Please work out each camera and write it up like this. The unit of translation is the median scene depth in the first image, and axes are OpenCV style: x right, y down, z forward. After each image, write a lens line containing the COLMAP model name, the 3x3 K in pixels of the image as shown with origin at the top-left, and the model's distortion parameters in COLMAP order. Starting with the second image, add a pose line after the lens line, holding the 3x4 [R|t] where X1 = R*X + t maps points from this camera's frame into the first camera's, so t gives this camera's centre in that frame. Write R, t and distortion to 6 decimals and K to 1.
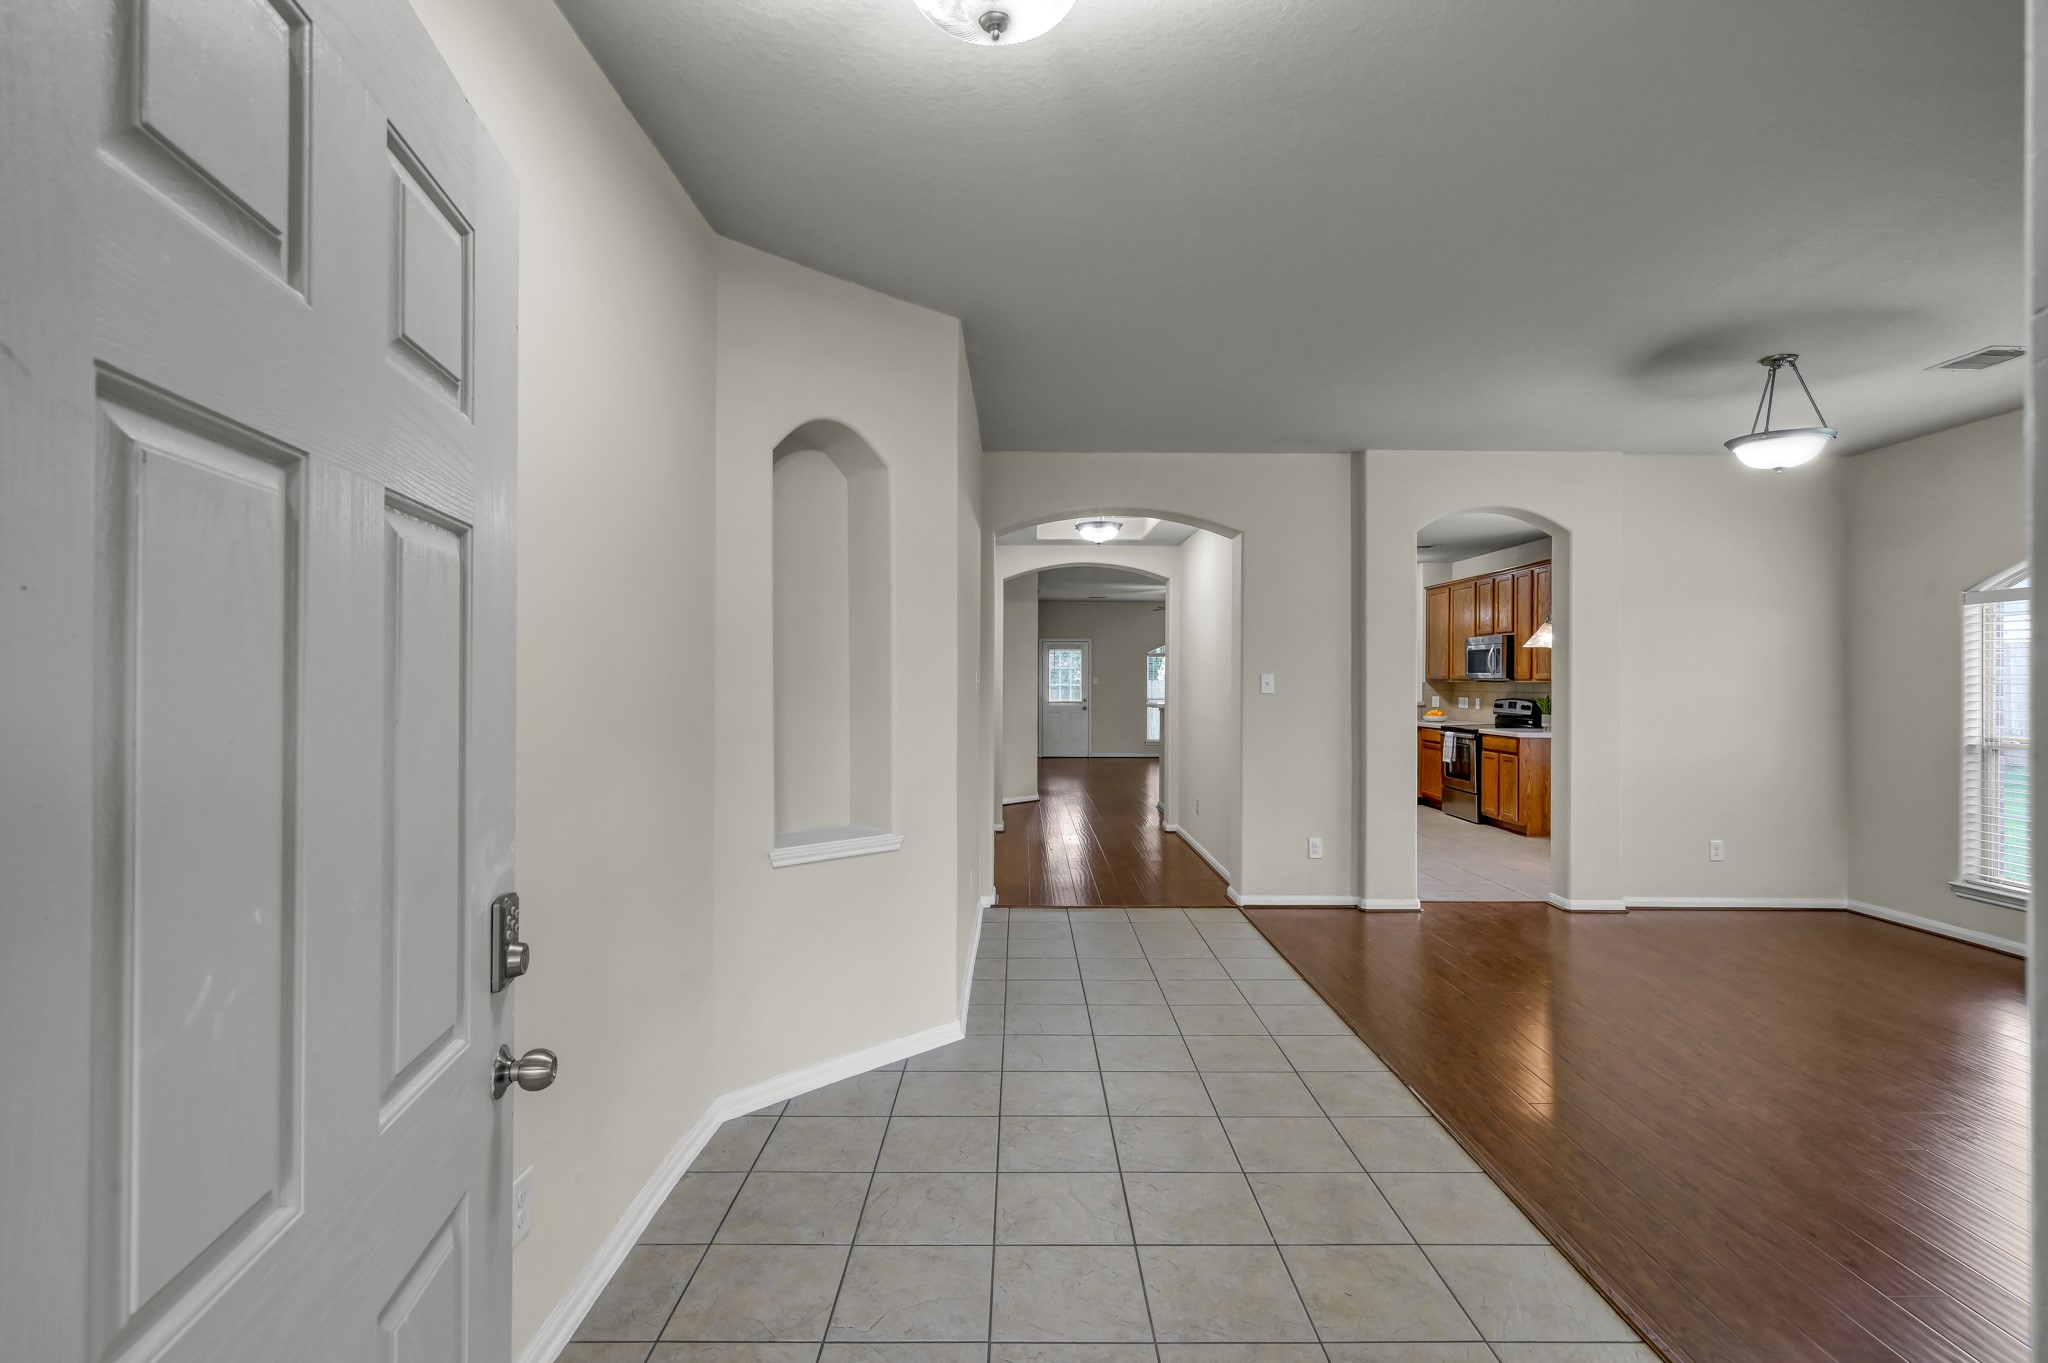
lens RADIAL K [[987.2, 0, 1042.9], [0, 987.2, 667.1], [0, 0, 1]] dist [0.001849, -0.003024]
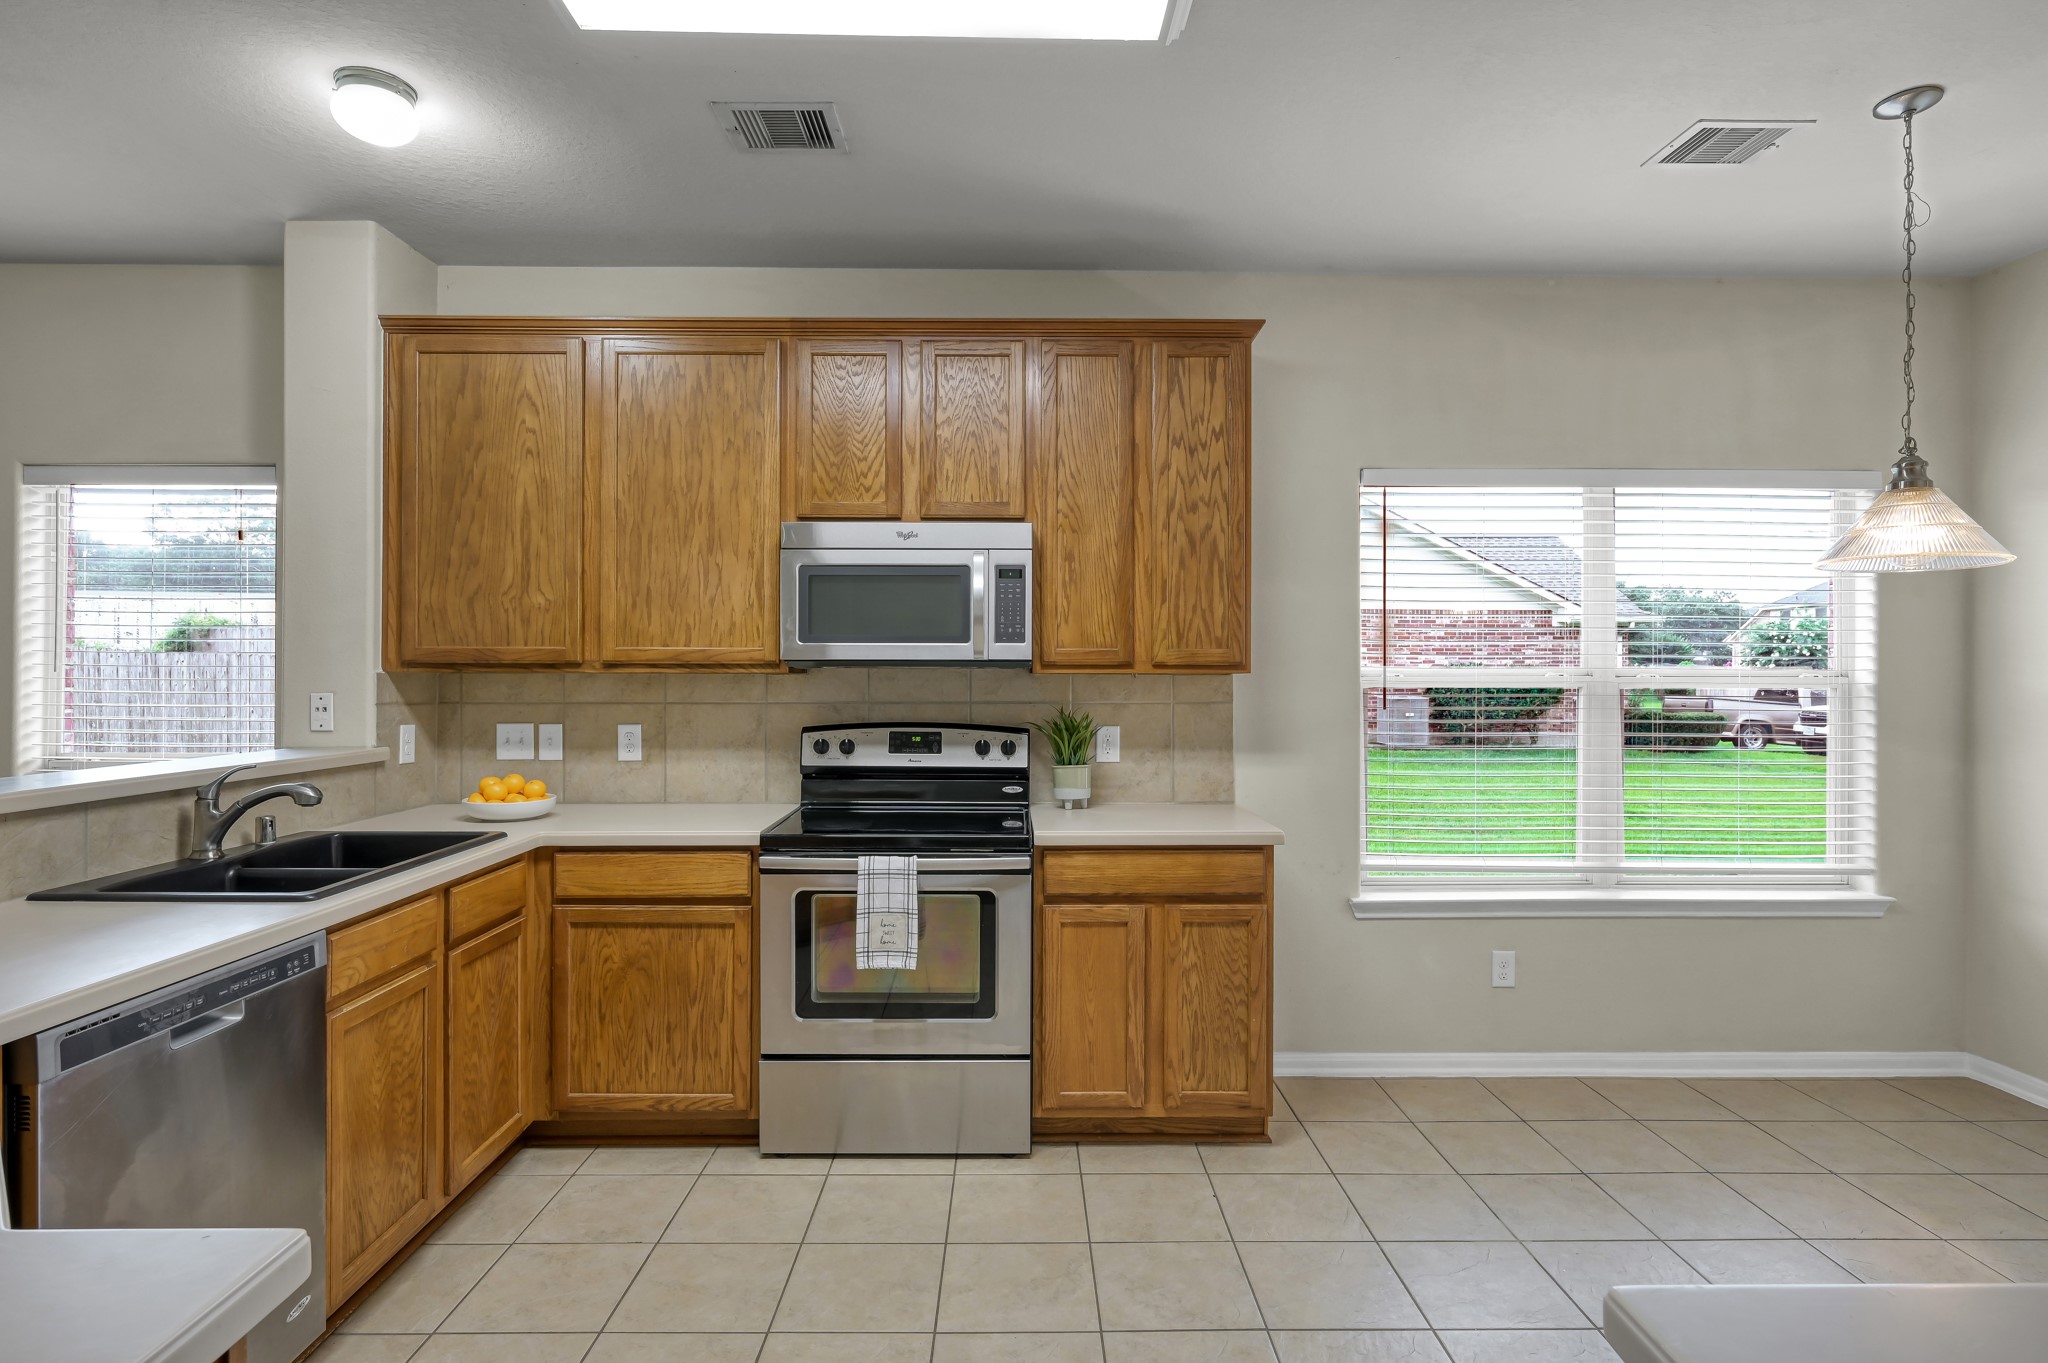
lens RADIAL K [[1058.3, 0, 1024.6], [0, 1058.3, 686.2], [0, 0, 1]] dist [-0.002327, -0.000685]
pose [[0.013908, -0.013114, 0.999817, 0.117204], [-0.014422, 0.999807, 0.013315, 0.013886], [-0.999799, -0.014605, 0.013716, 0.937337]]
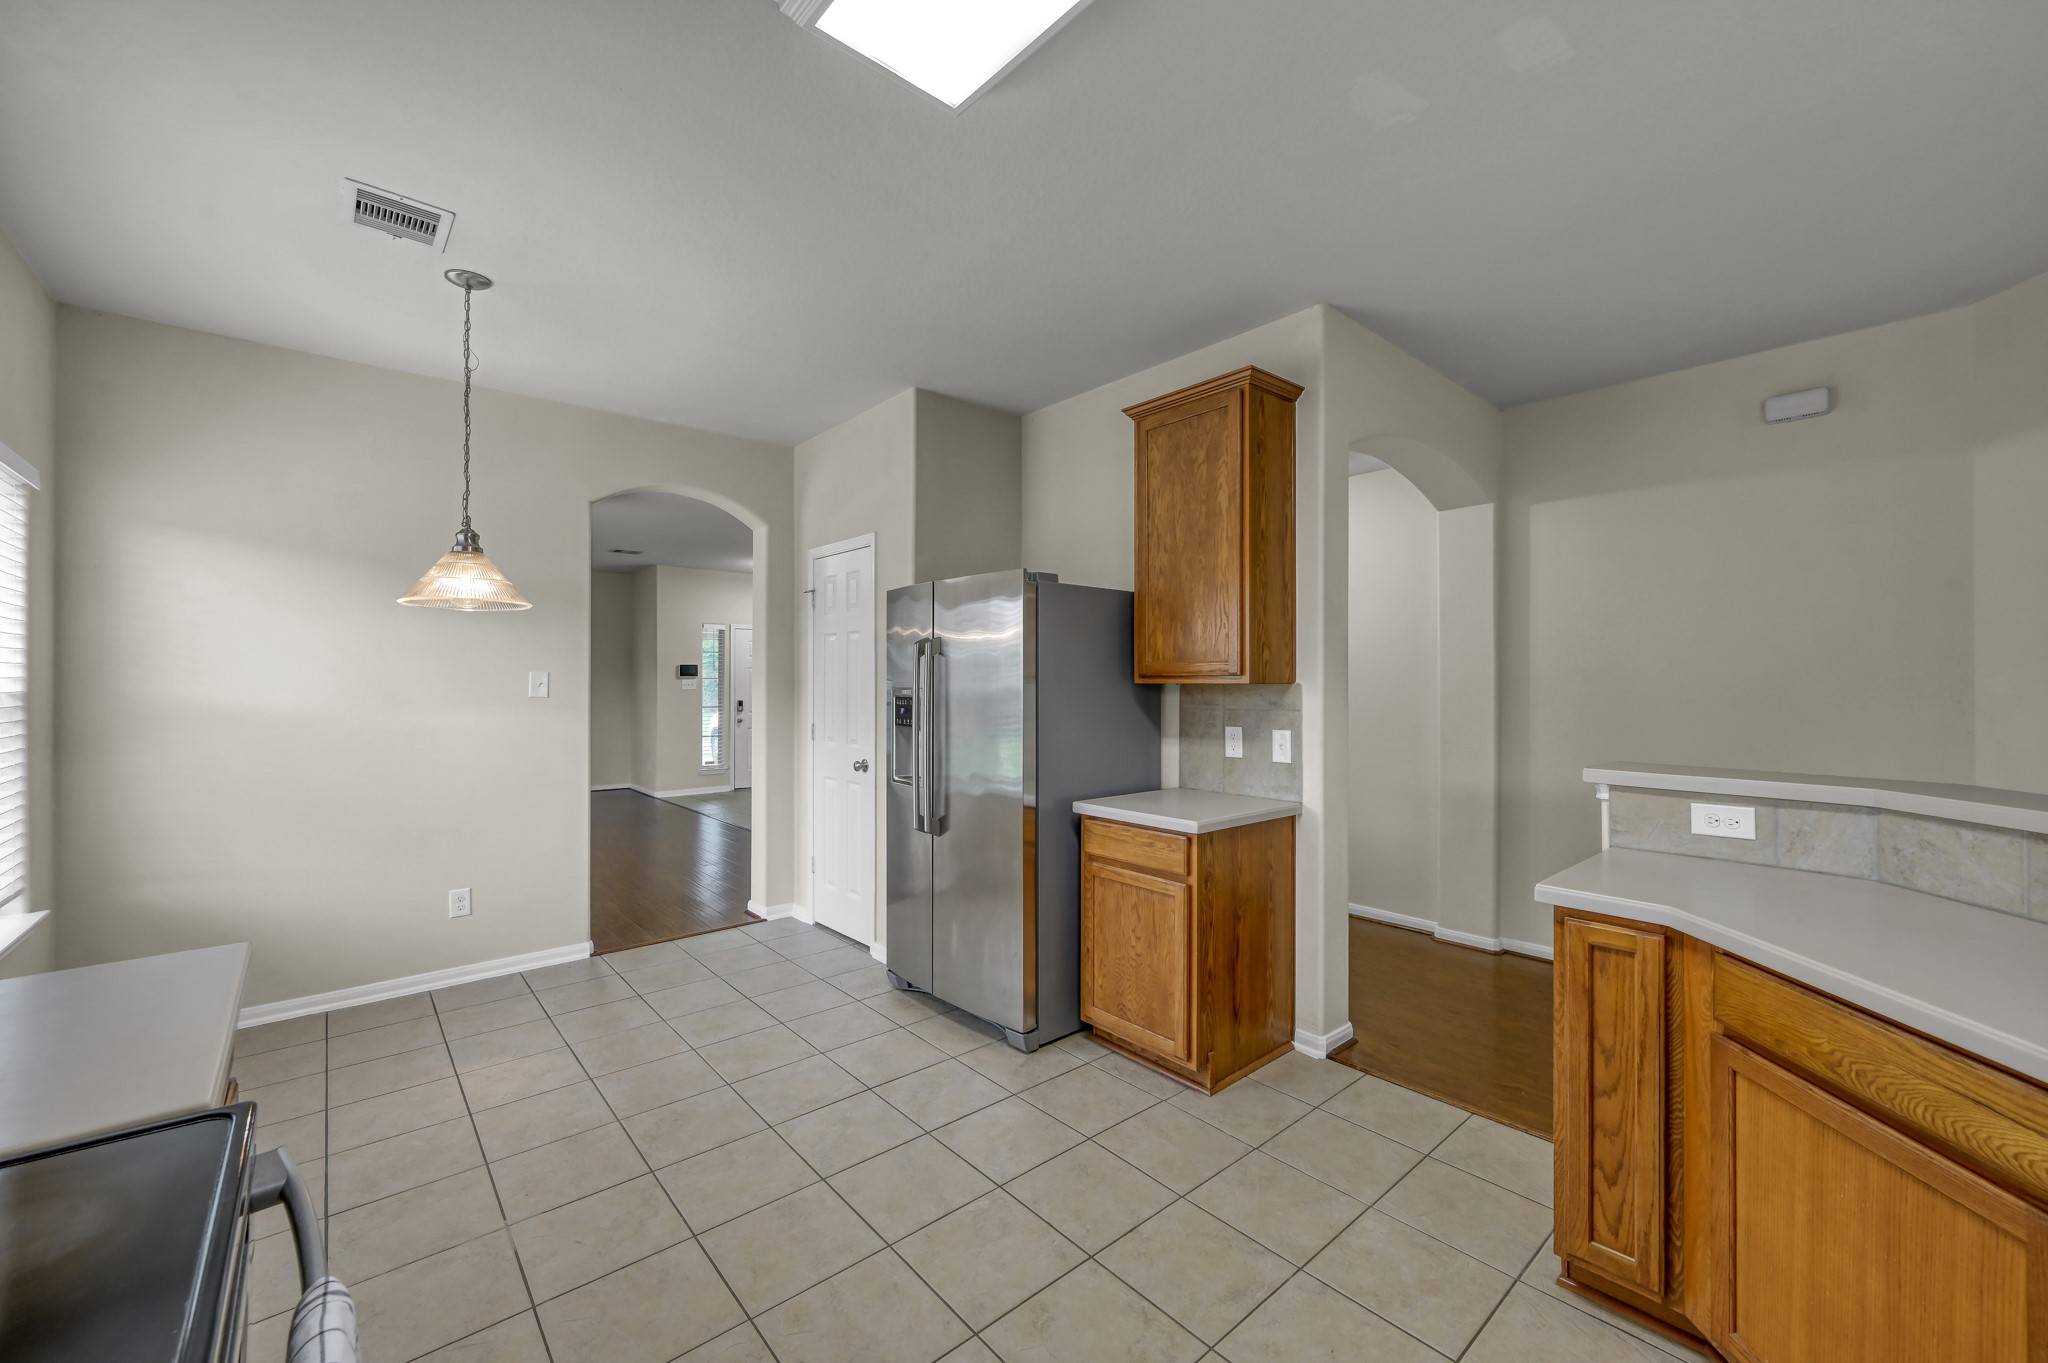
lens RADIAL K [[808.6, 0, 1025.6], [0, 808.6, 680.8], [0, 0, 1]] dist [-0.000892, 0.000472]
pose [[-0.770147, -0.003914, -0.637854, 0.402175], [0.005371, 0.999906, -0.012621, 0.015362], [0.637844, -0.013146, -0.770054, 1.061706]]
